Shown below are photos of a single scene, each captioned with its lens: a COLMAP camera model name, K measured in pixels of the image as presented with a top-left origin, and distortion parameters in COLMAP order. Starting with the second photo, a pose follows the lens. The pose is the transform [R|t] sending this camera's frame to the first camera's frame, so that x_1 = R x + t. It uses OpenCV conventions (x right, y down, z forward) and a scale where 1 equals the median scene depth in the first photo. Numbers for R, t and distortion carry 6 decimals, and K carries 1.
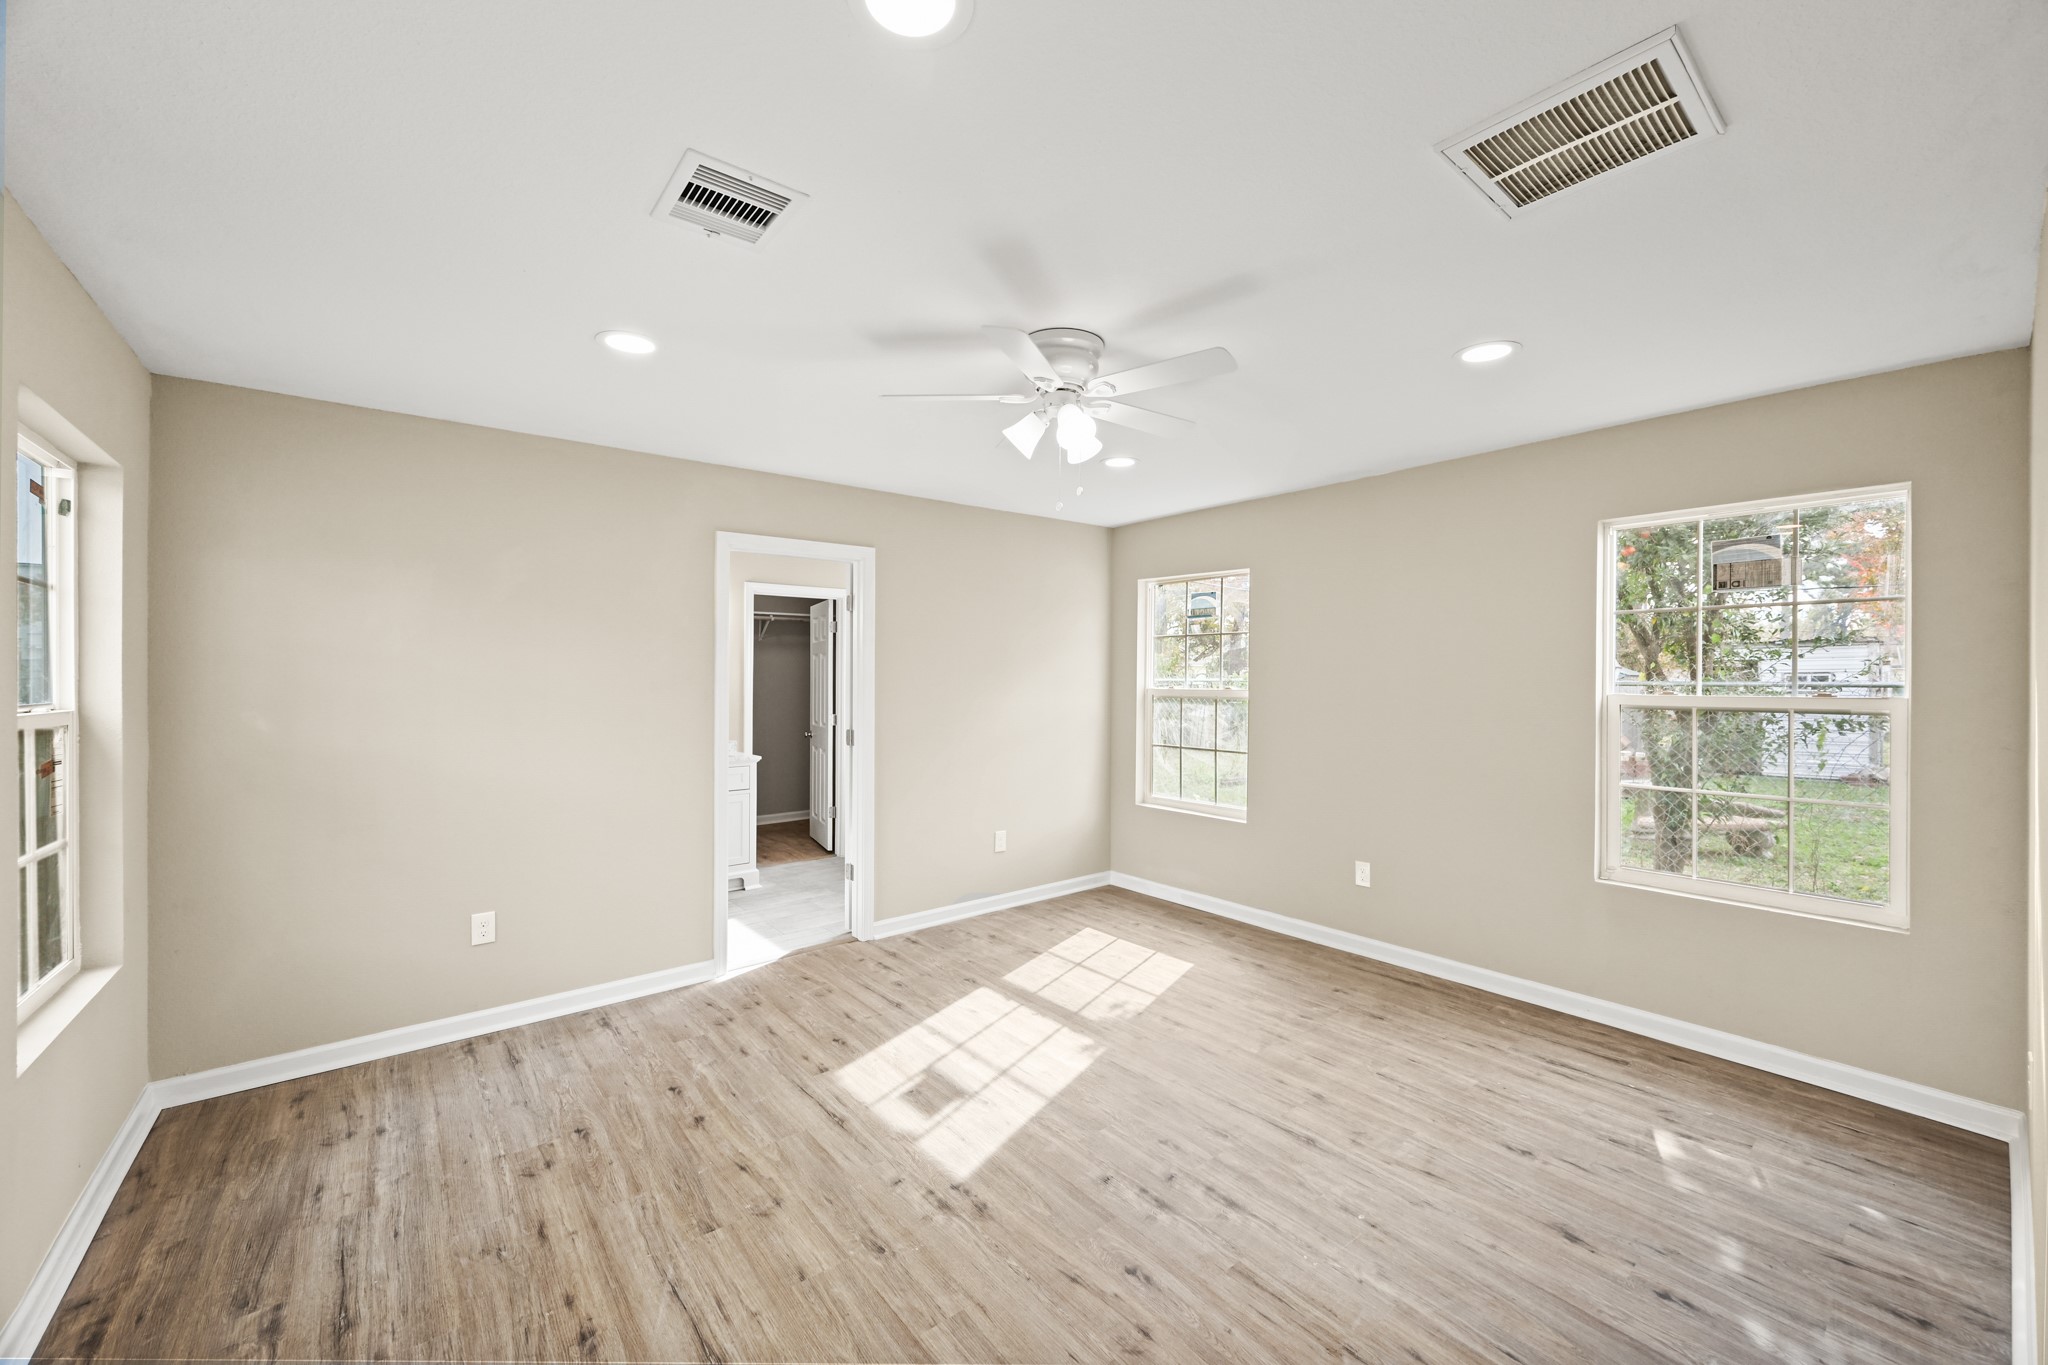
lens RADIAL K [[806.5, 0, 1023.1], [0, 806.5, 681.0], [0, 0, 1]] dist [-0.000676, 0.000125]
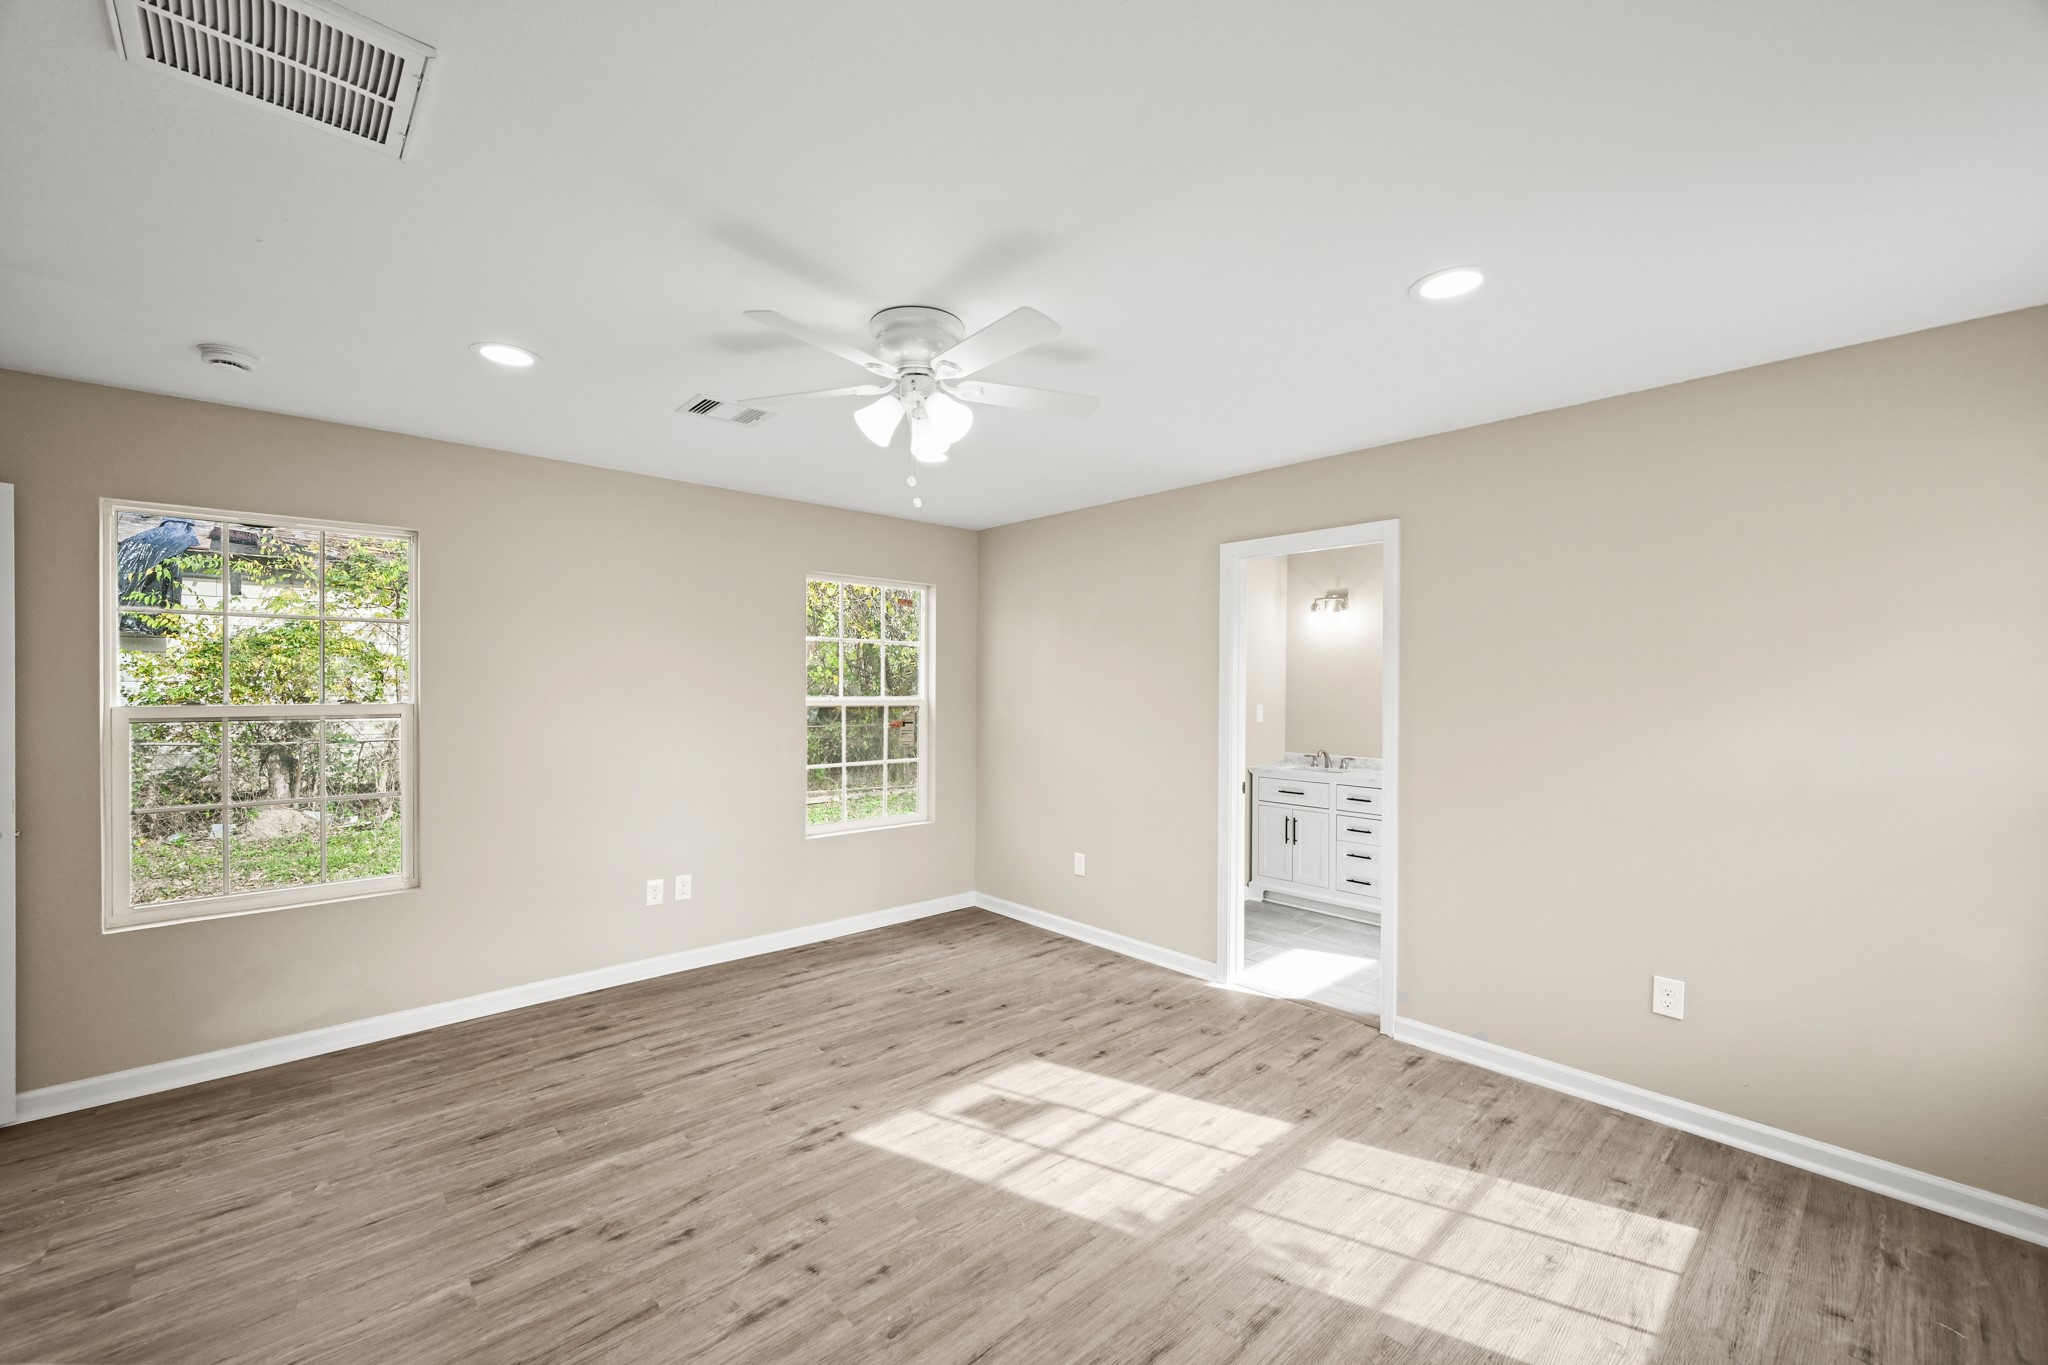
lens RADIAL K [[806.5, 0, 1020.8], [0, 806.5, 683.0], [0, 0, 1]] dist [-0.000676, 0.000125]
pose [[0.060951, 0.000502, -0.998141, 0.833586], [-0.011716, 0.999931, -0.000212, -0.011127], [0.998072, 0.011707, 0.060953, 0.916184]]
